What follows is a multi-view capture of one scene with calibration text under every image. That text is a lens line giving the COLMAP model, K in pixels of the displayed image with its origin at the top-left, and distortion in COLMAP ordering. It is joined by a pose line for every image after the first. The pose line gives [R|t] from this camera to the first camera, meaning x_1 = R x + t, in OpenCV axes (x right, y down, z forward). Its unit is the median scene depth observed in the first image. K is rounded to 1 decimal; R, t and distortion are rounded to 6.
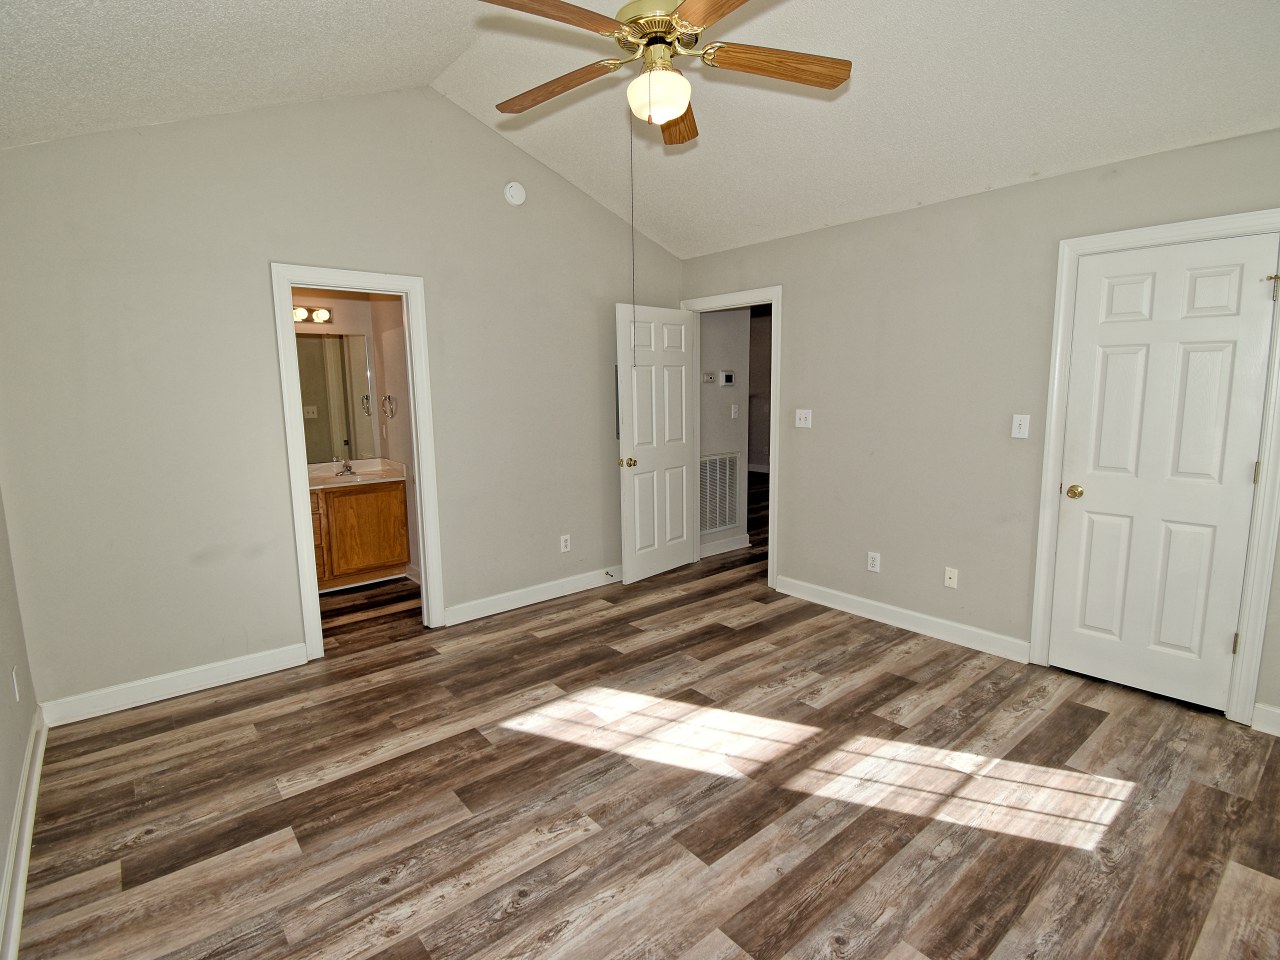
lens RADIAL K [[636.0, 0, 643.2], [0, 636.0, 478.3], [0, 0, 1]] dist [0.020483, -0.026598]
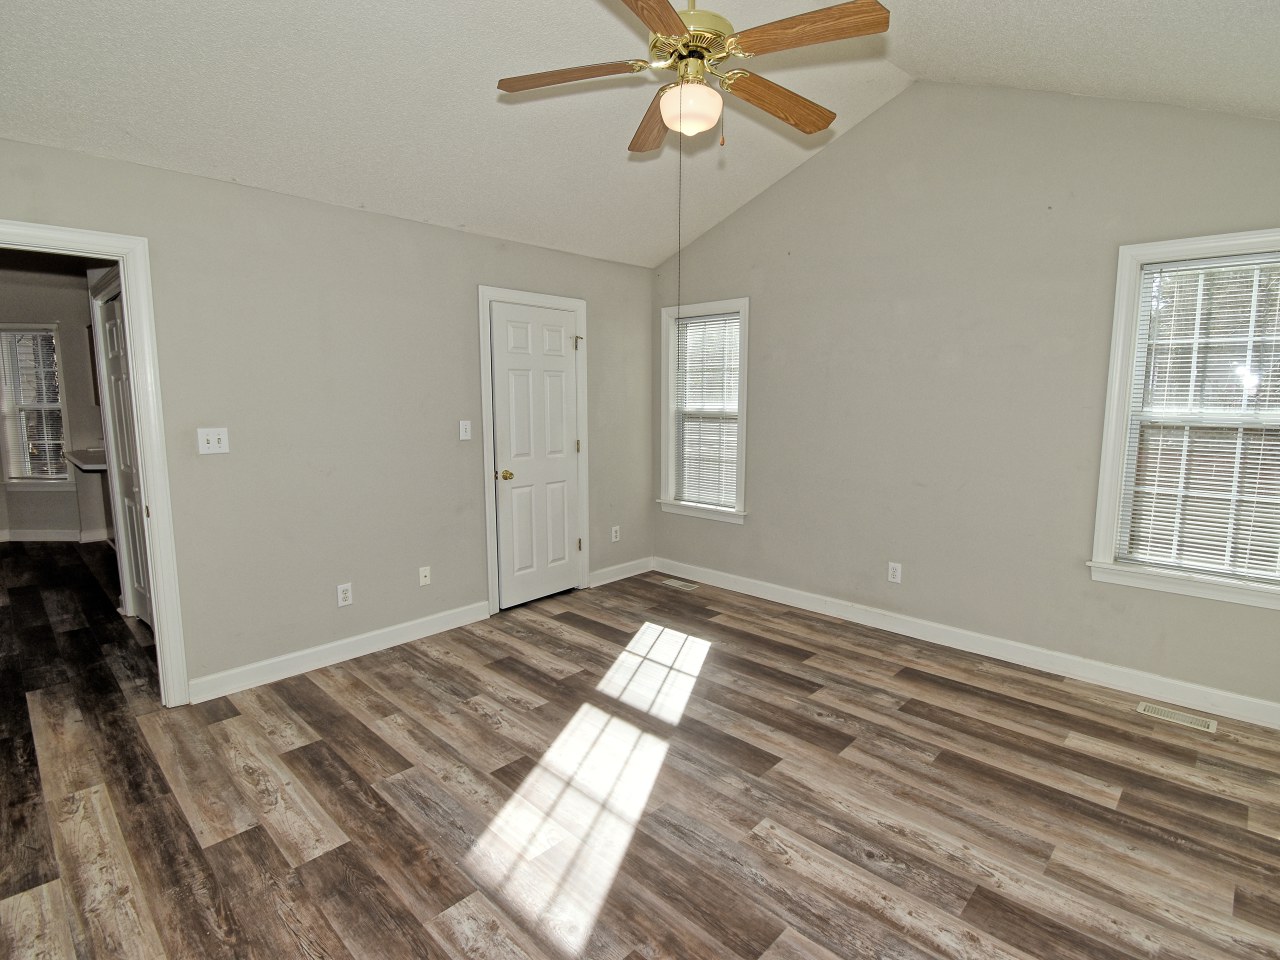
lens RADIAL K [[636.0, 0, 644.3], [0, 636.0, 474.4], [0, 0, 1]] dist [0.020483, -0.026598]
pose [[-0.110793, -0.110481, 0.987684, -0.833942], [0.143823, 0.981558, 0.125929, -0.130265], [-0.983382, 0.156004, -0.092860, 0.999997]]
